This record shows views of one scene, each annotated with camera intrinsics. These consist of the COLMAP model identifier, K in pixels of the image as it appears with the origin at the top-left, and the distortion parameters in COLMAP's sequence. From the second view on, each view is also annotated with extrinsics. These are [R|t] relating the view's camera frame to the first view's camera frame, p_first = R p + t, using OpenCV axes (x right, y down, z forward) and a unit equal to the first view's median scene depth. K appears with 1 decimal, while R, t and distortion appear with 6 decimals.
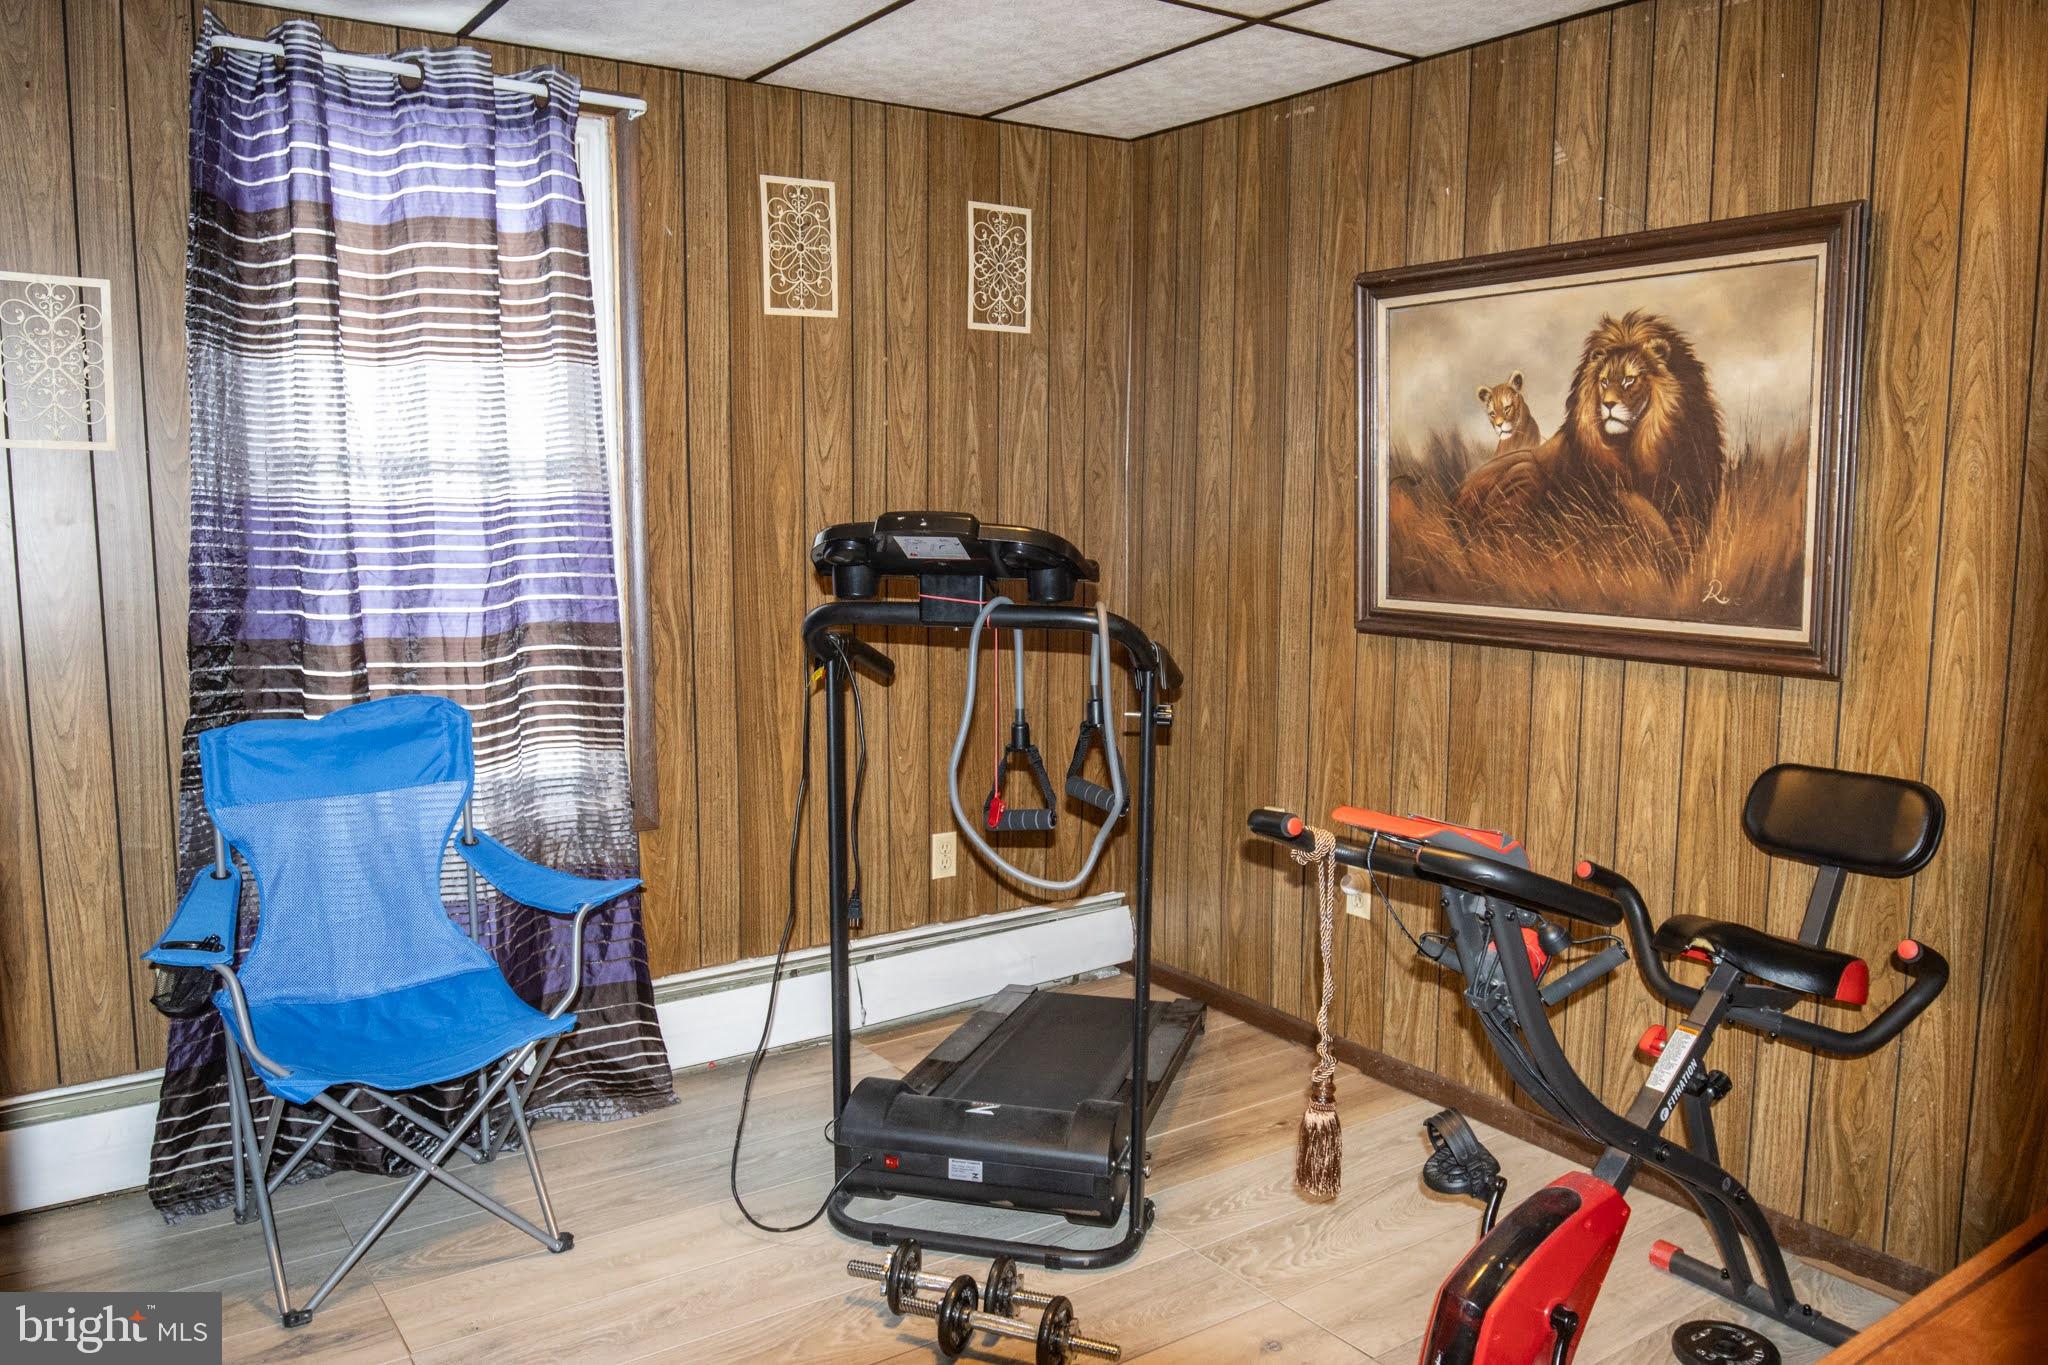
lens RADIAL K [[1572.5, 0, 1024.0], [0, 1572.5, 682.5], [0, 0, 1]] dist [-0.029078, -0.002799]
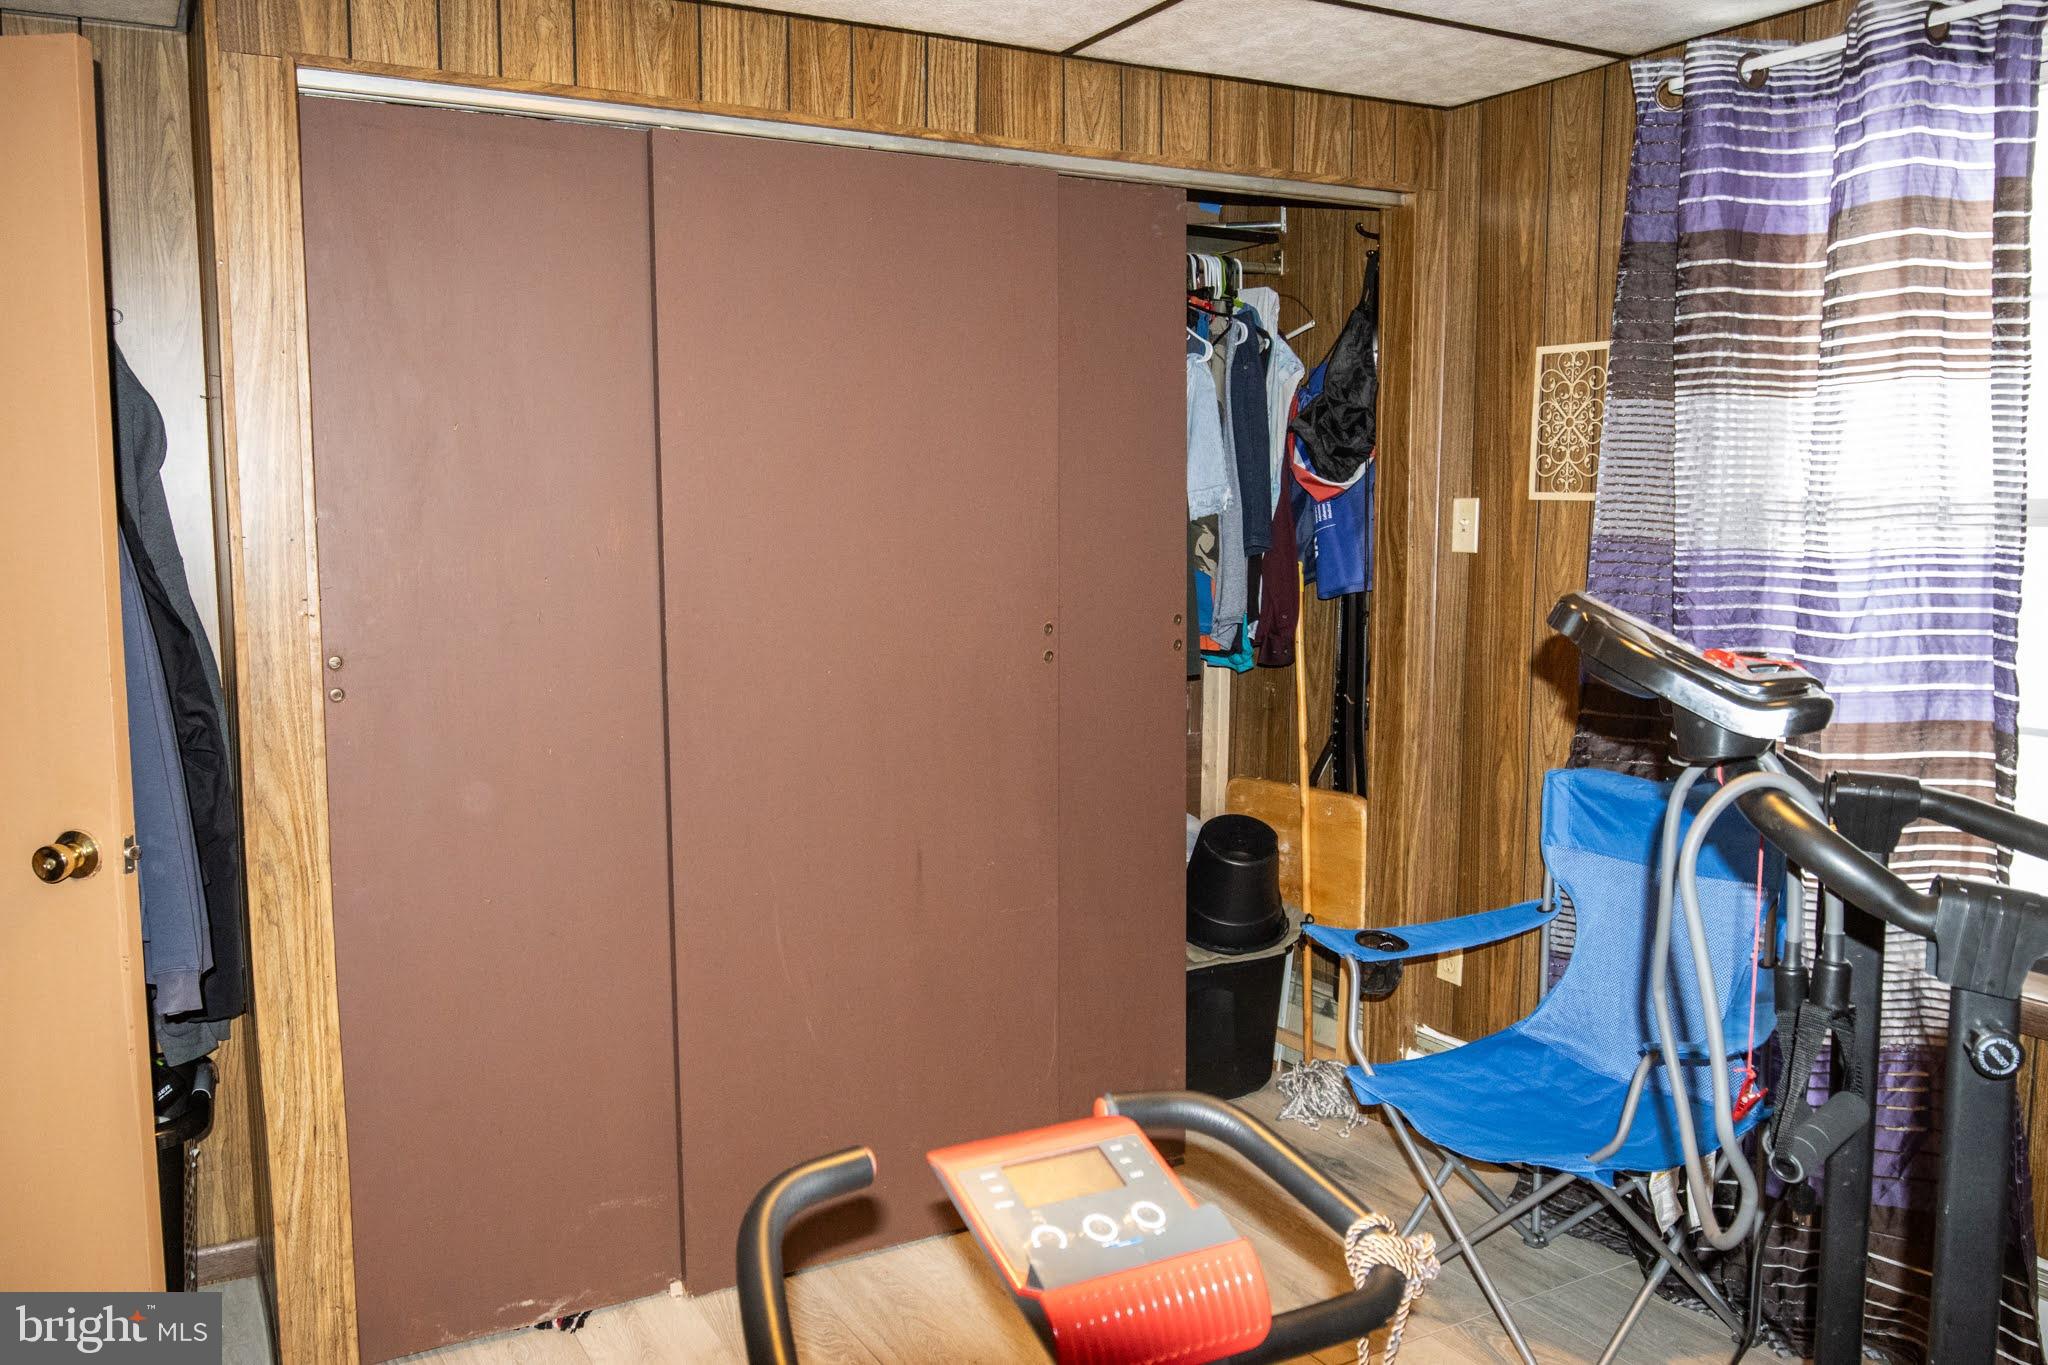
lens RADIAL K [[1572.5, 0, 1024.0], [0, 1572.5, 682.5], [0, 0, 1]] dist [-0.029078, -0.002799]
pose [[-0.104278, 0.098660, -0.989643, 0.504612], [-0.114572, 0.987251, 0.110494, -0.093531], [0.987927, 0.124907, -0.091645, 0.683568]]
